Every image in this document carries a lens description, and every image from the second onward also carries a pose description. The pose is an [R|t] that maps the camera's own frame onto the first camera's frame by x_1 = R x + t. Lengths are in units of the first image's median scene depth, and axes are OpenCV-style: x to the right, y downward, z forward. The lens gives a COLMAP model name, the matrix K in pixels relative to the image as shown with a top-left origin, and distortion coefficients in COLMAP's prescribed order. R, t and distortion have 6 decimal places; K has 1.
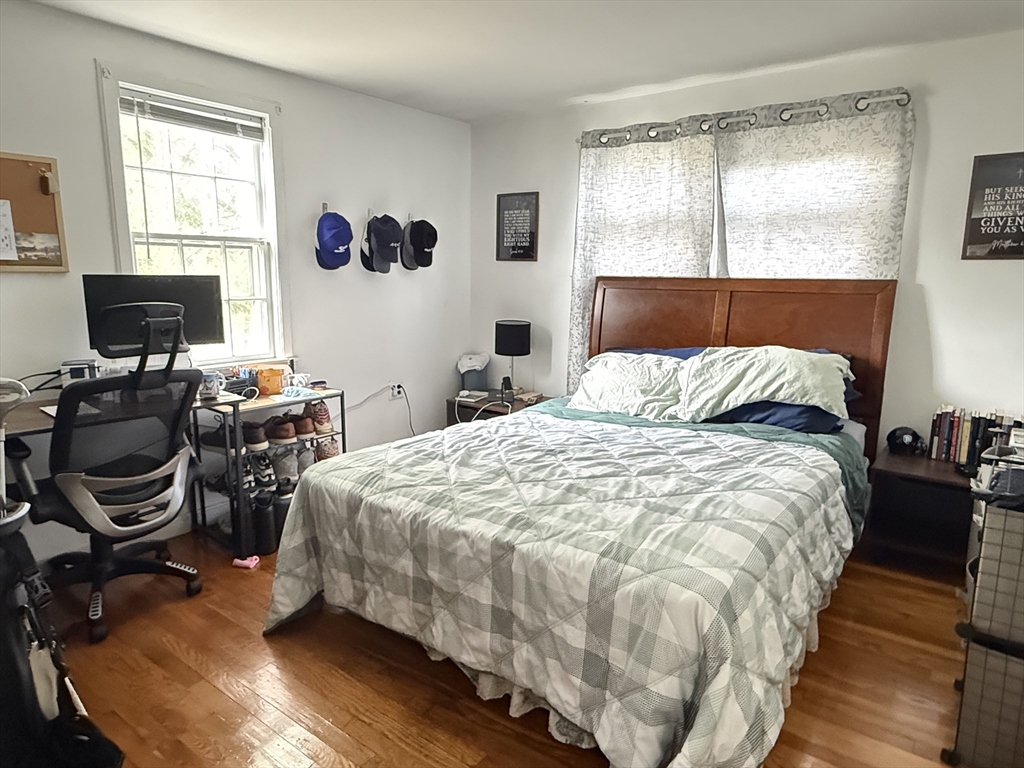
lens RADIAL K [[639.1, 0, 516.0], [0, 639.1, 382.1], [0, 0, 1]] dist [-0.004661, 0.005020]
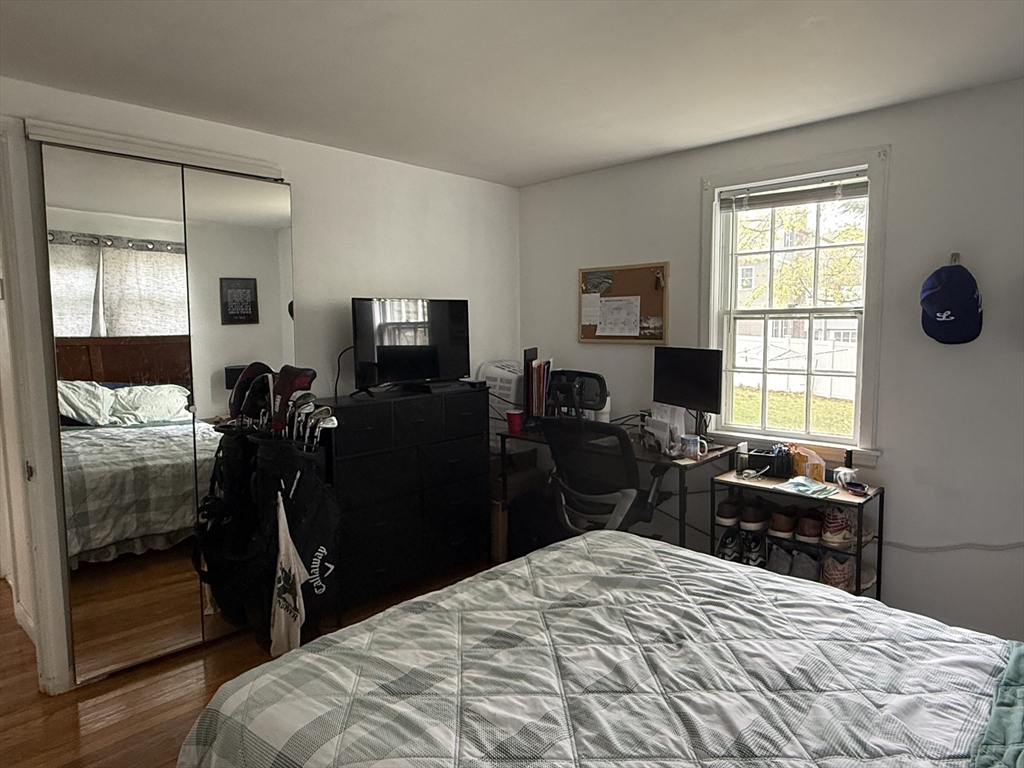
lens RADIAL K [[639.1, 0, 506.2], [0, 639.1, 386.3], [0, 0, 1]] dist [-0.004661, 0.005020]
pose [[-0.116835, 0.094610, -0.988635, 0.710053], [-0.155891, 0.981366, 0.112337, -0.193267], [0.980840, 0.167244, -0.099910, 0.862551]]
